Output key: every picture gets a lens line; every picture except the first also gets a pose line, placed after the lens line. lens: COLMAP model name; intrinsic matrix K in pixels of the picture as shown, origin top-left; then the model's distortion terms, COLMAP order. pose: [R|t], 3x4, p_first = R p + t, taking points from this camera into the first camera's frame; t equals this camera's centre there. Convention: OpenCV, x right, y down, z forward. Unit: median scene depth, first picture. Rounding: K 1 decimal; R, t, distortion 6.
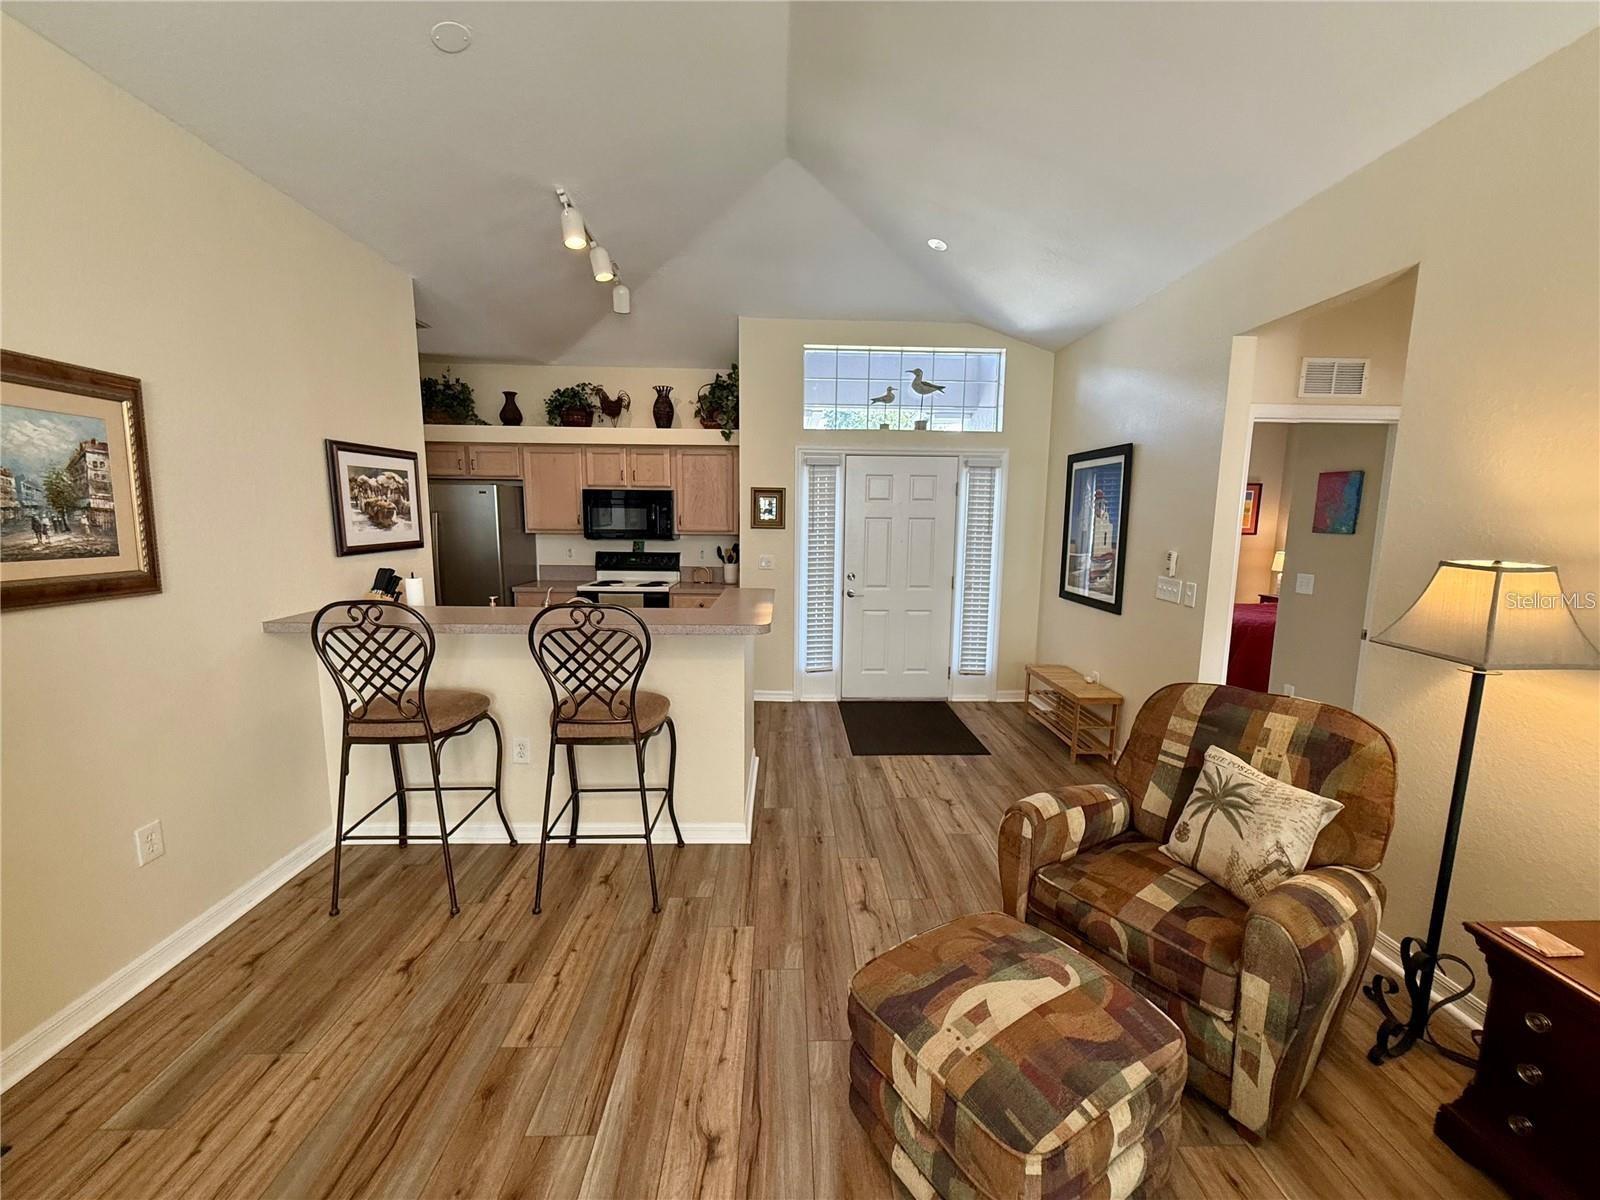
lens RADIAL K [[639.5, 0, 802.9], [0, 639.5, 602.7], [0, 0, 1]] dist [0.000245, -0.000006]
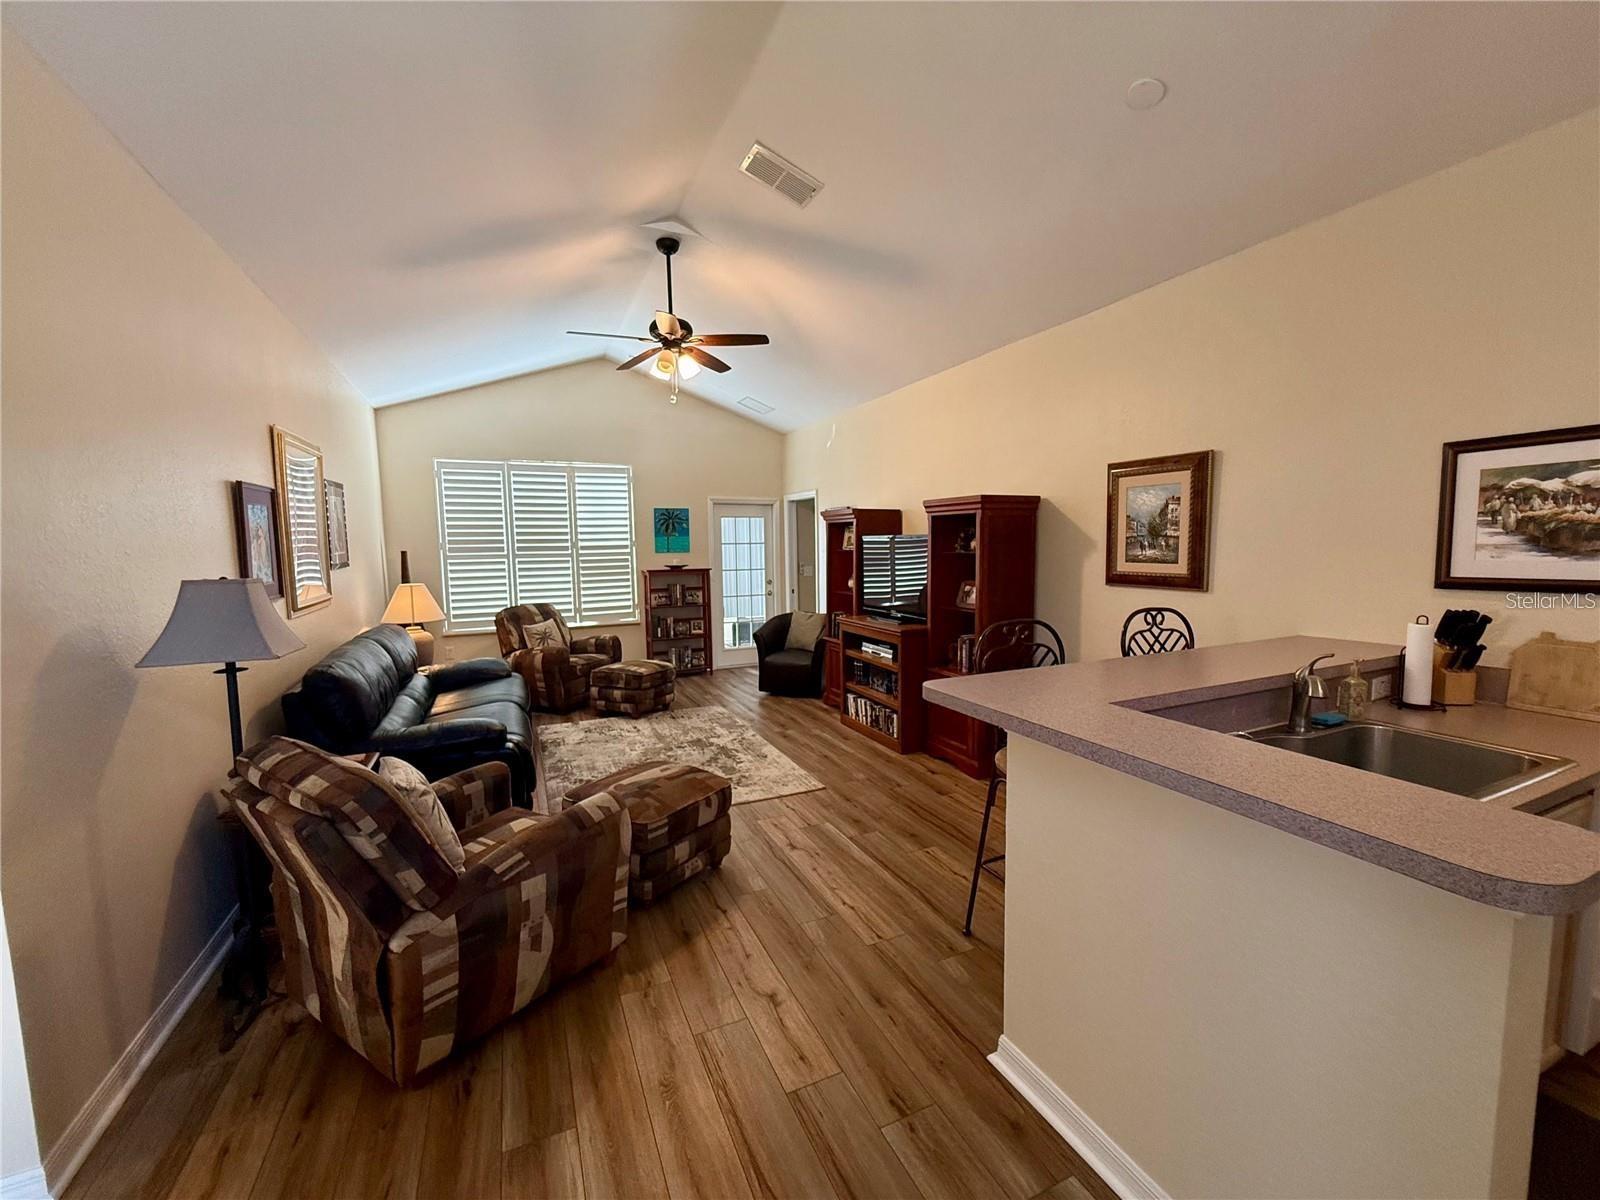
lens RADIAL K [[639.5, 0, 803.6], [0, 639.5, 602.9], [0, 0, 1]] dist [0.000245, -0.000006]
pose [[-0.920091, 0.037156, -0.389939, 0.280491], [-0.050307, 0.976038, 0.211705, -0.164357], [0.388461, 0.214404, -0.896174, 1.263346]]
